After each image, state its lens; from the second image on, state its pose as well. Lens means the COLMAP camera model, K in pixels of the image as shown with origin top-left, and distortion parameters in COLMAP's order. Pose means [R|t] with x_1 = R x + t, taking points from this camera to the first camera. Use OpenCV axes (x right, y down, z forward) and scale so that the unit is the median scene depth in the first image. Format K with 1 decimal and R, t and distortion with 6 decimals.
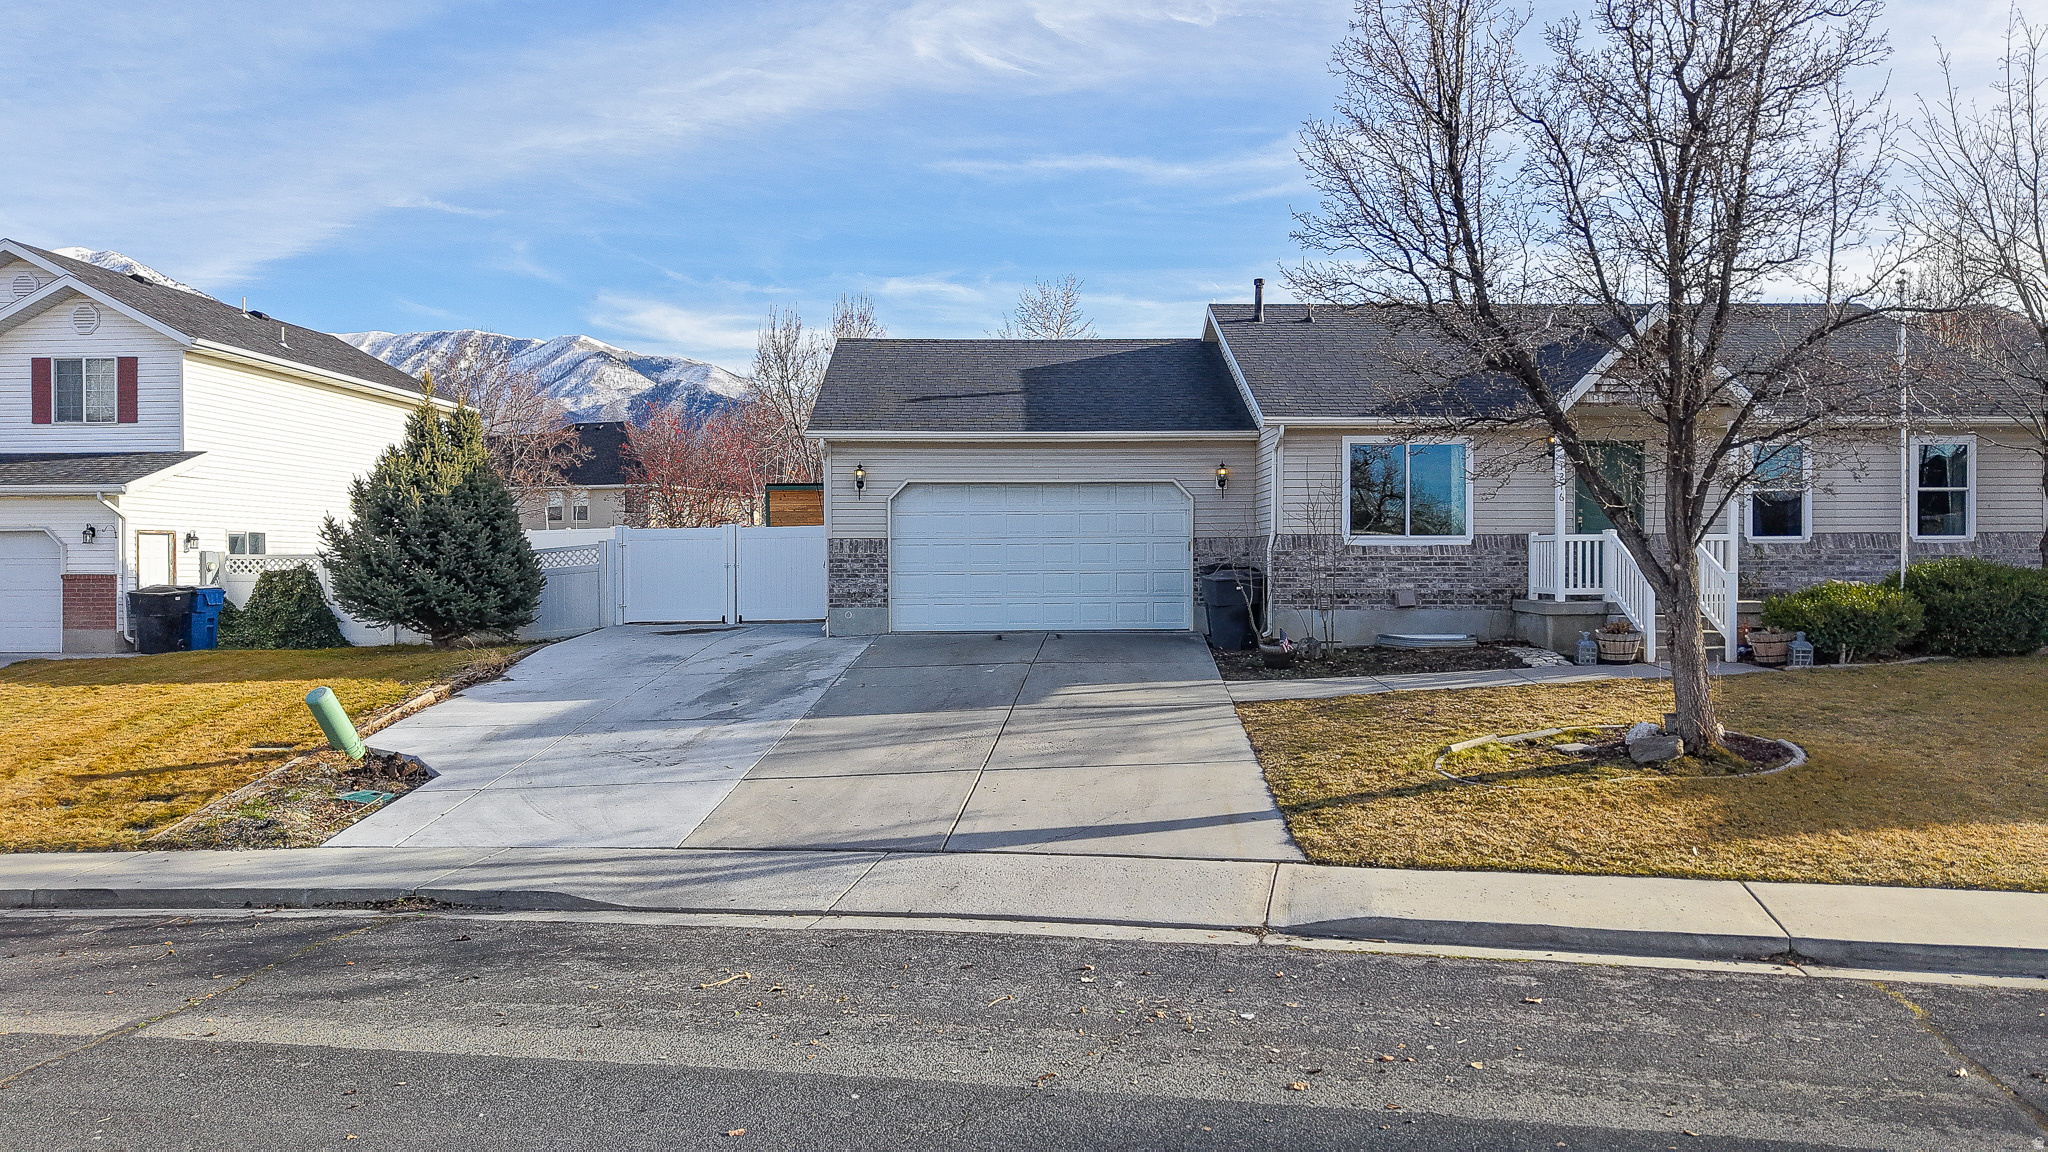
lens RADIAL K [[1347.2, 0, 1001.3], [0, 1347.2, 580.9], [0, 0, 1]] dist [0.034062, -0.003030]
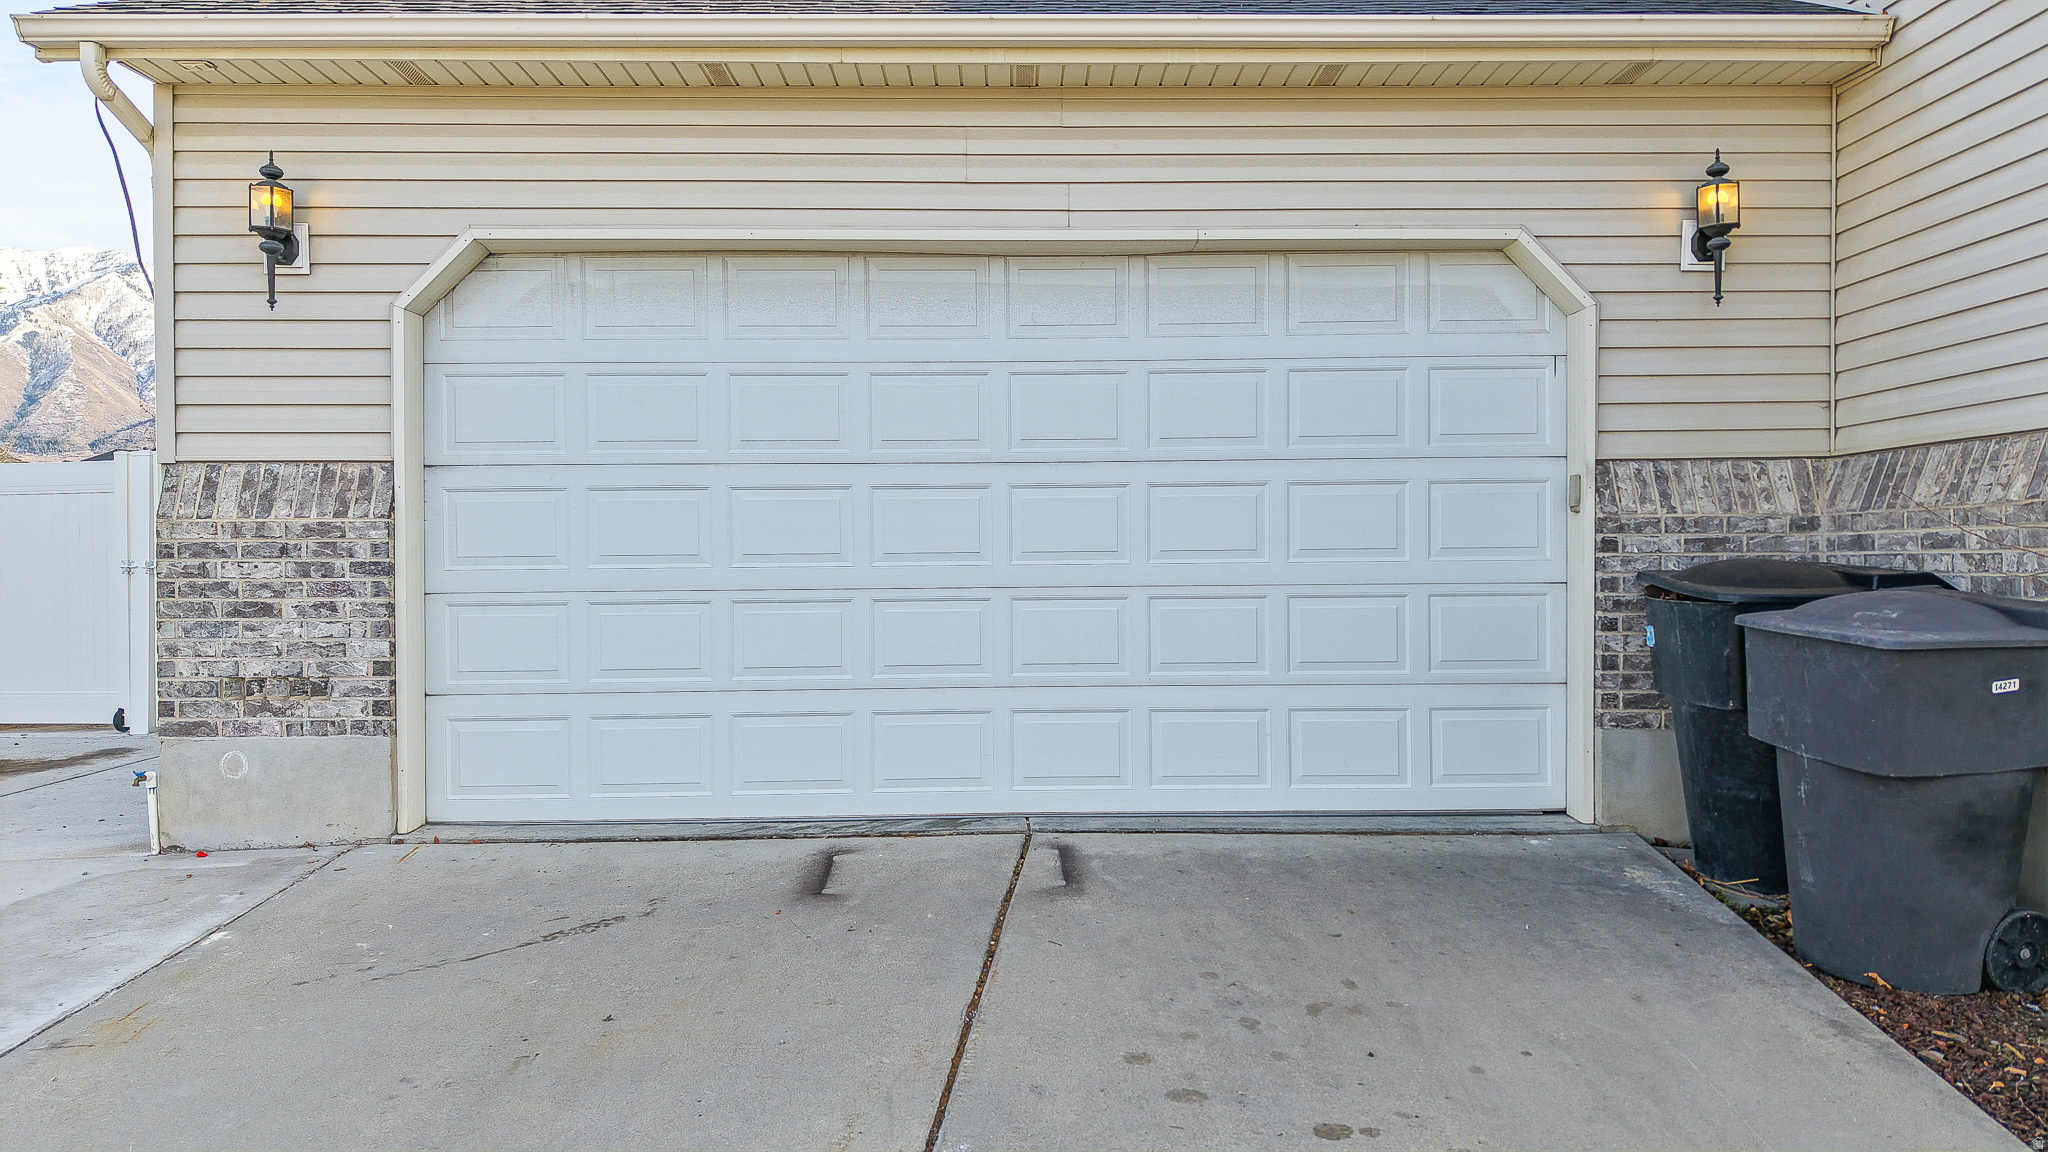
lens RADIAL K [[1370.8, 0, 1024.0], [0, 1370.8, 576.0], [0, 0, 1]] dist [0.034440, -0.037071]
pose [[0.999899, -0.000199, 0.014241, 0.033278], [0.000217, 0.999999, -0.001294, -0.010544], [-0.014241, 0.001297, 0.999898, 0.807511]]
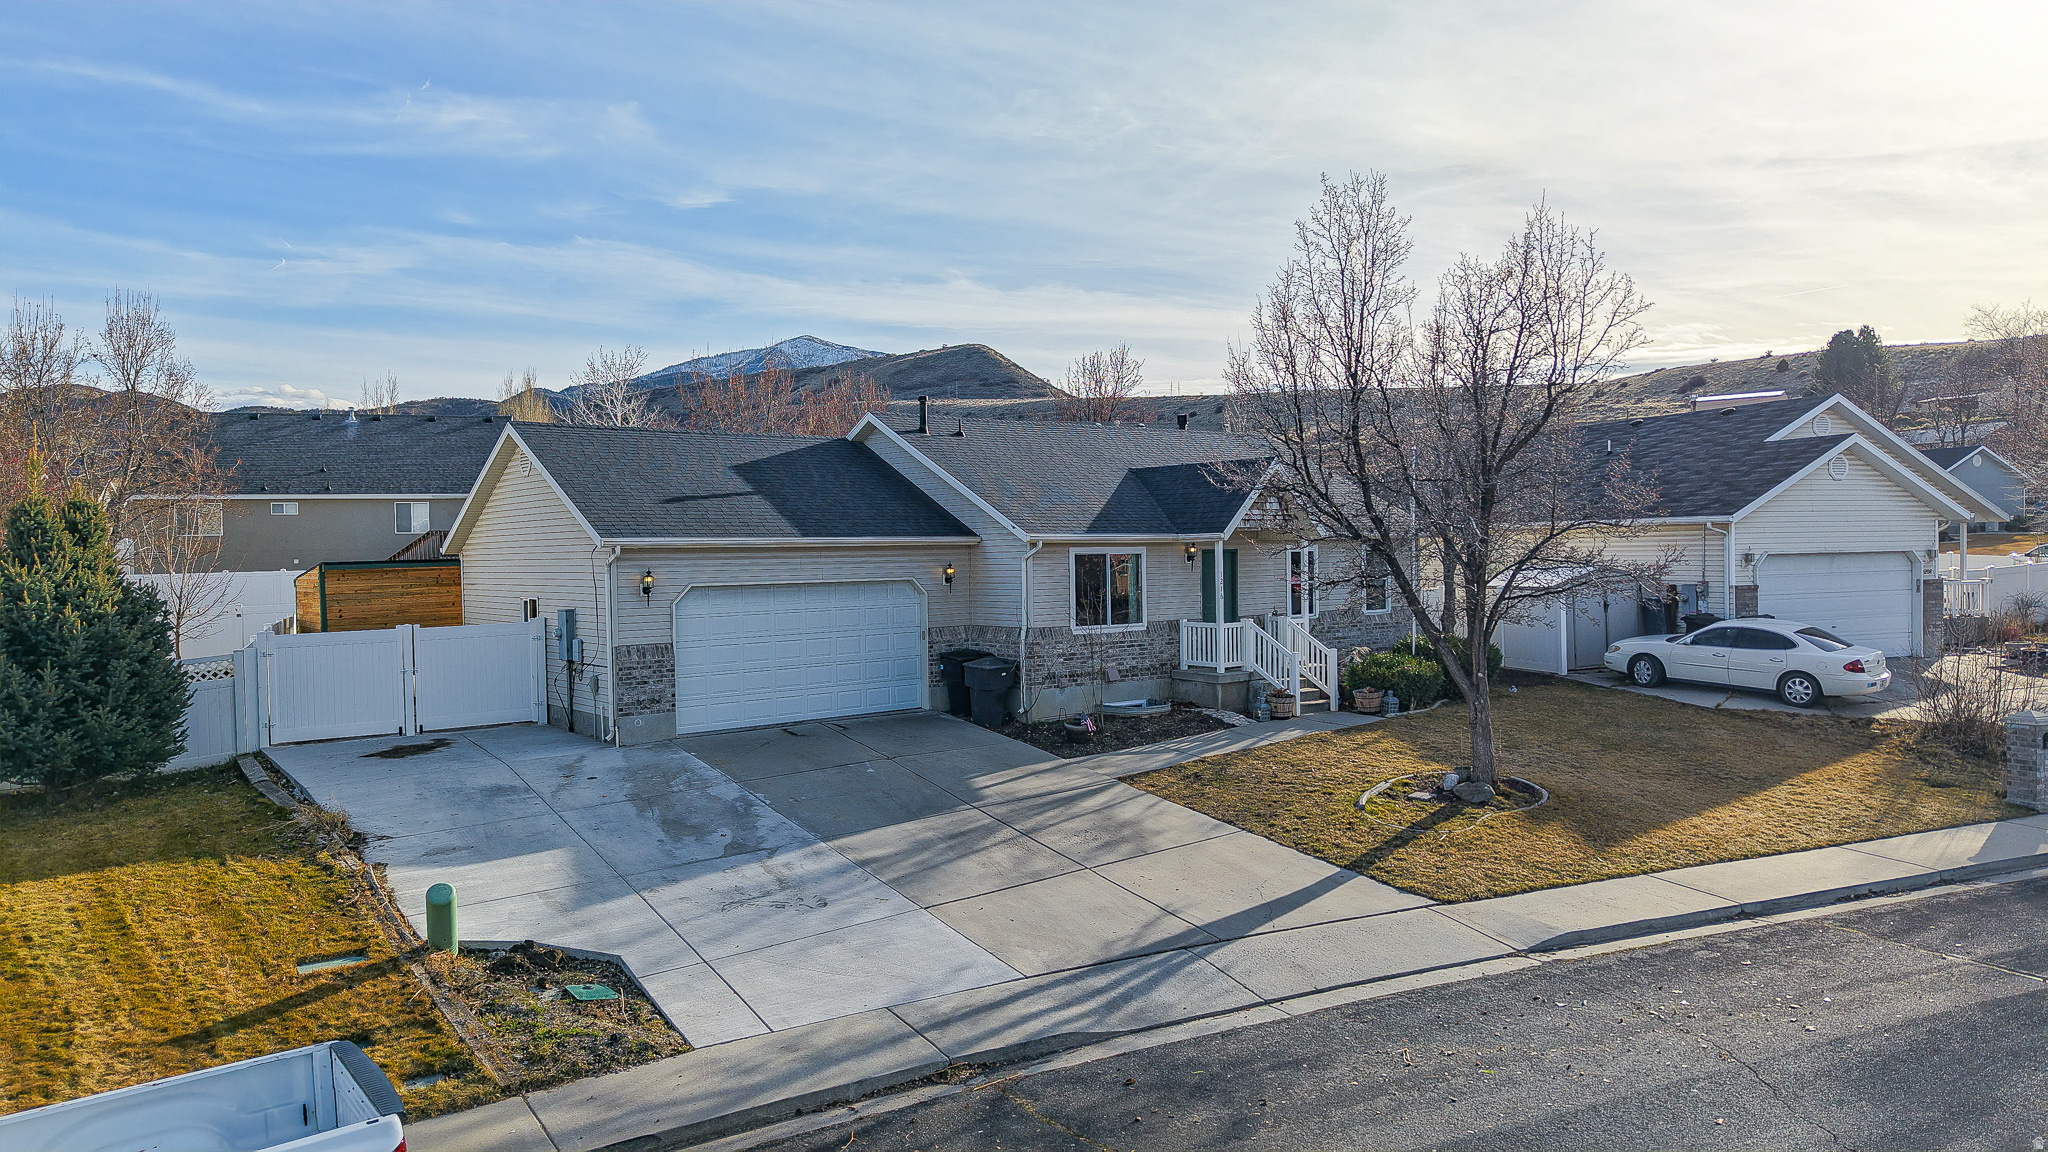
lens RADIAL K [[1370.8, 0, 1024.0], [0, 1370.8, 576.0], [0, 0, 1]] dist [0.034440, -0.037071]
pose [[0.793193, -0.024231, 0.608488, -0.547469], [0.021341, 0.999700, 0.011990, -0.096755], [-0.608596, 0.003475, 0.793472, 0.025185]]
